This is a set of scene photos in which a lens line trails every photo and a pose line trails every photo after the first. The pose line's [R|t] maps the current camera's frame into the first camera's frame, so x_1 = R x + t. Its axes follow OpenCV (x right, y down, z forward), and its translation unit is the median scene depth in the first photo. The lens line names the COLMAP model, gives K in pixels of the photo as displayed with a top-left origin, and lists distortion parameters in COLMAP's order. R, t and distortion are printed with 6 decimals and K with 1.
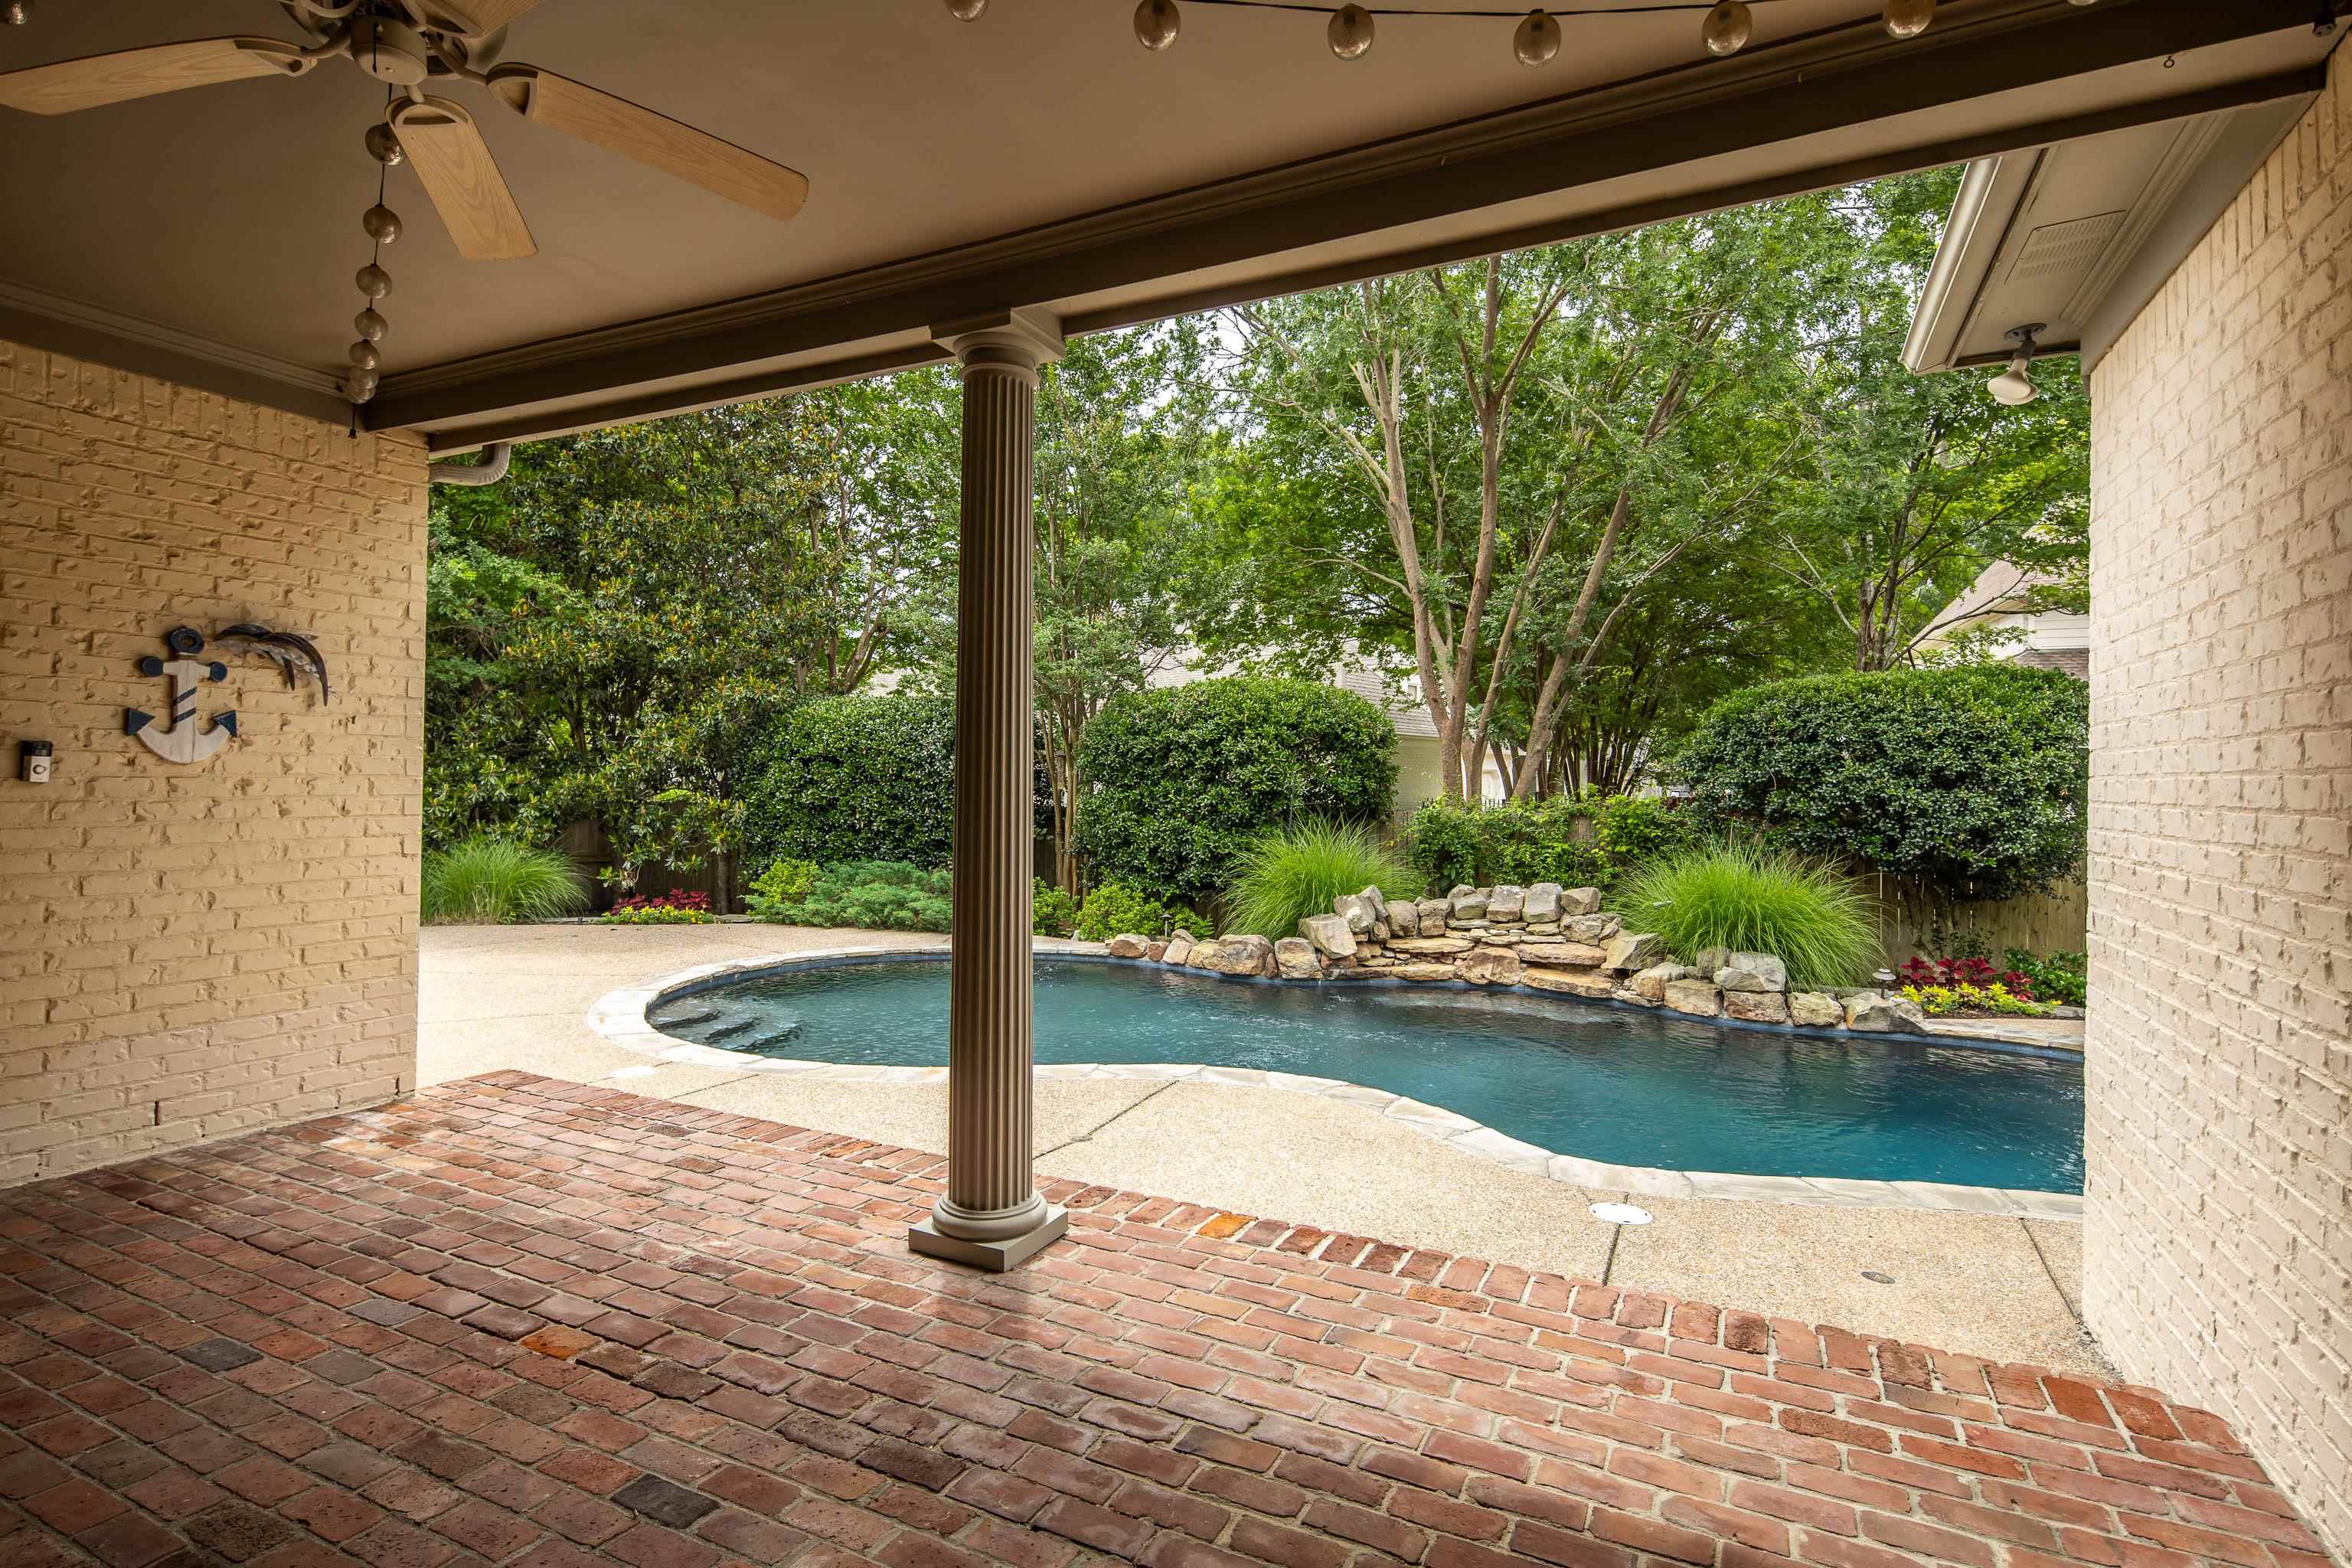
lens RADIAL K [[1144.6, 0, 1179.6], [0, 1144.6, 790.1], [0, 0, 1]] dist [-0.004937, -0.000342]
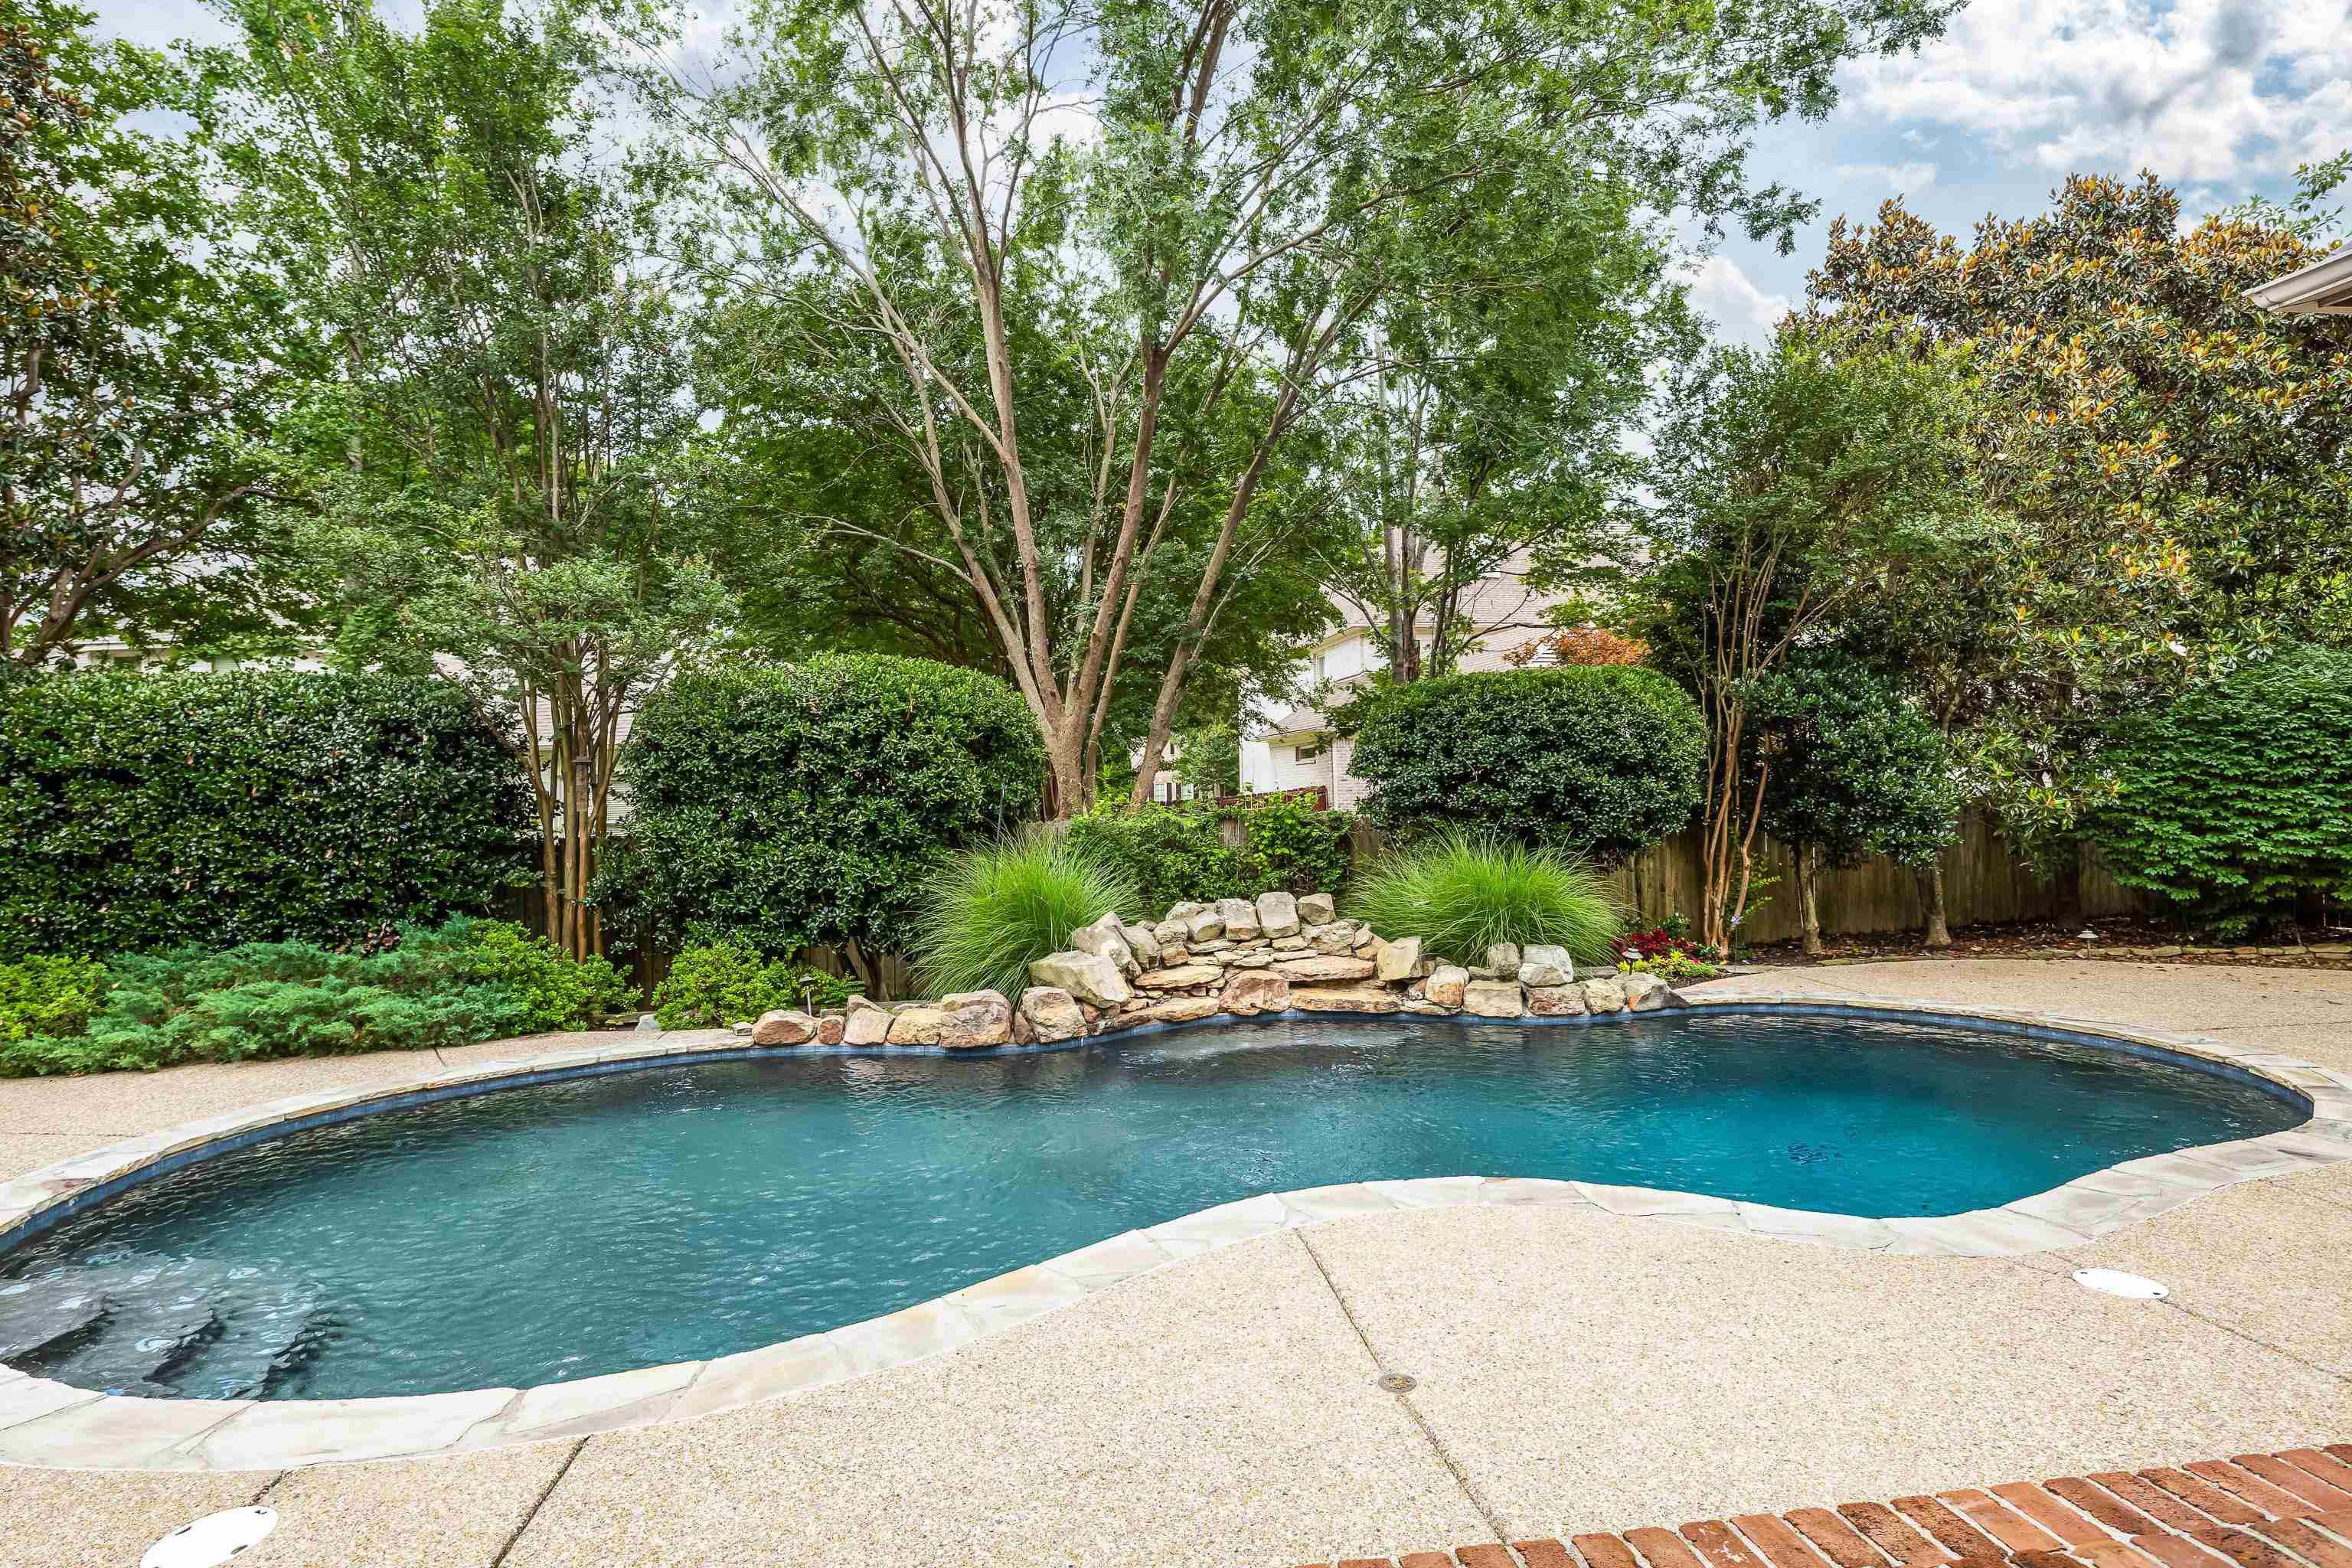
lens RADIAL K [[1144.6, 0, 1175.2], [0, 1144.6, 765.9], [0, 0, 1]] dist [-0.004937, -0.000342]
pose [[0.823965, -0.012695, 0.566499, -0.262205], [0.035158, 0.998968, -0.028750, 0.005261], [-0.565549, 0.043606, 0.823561, 0.311484]]
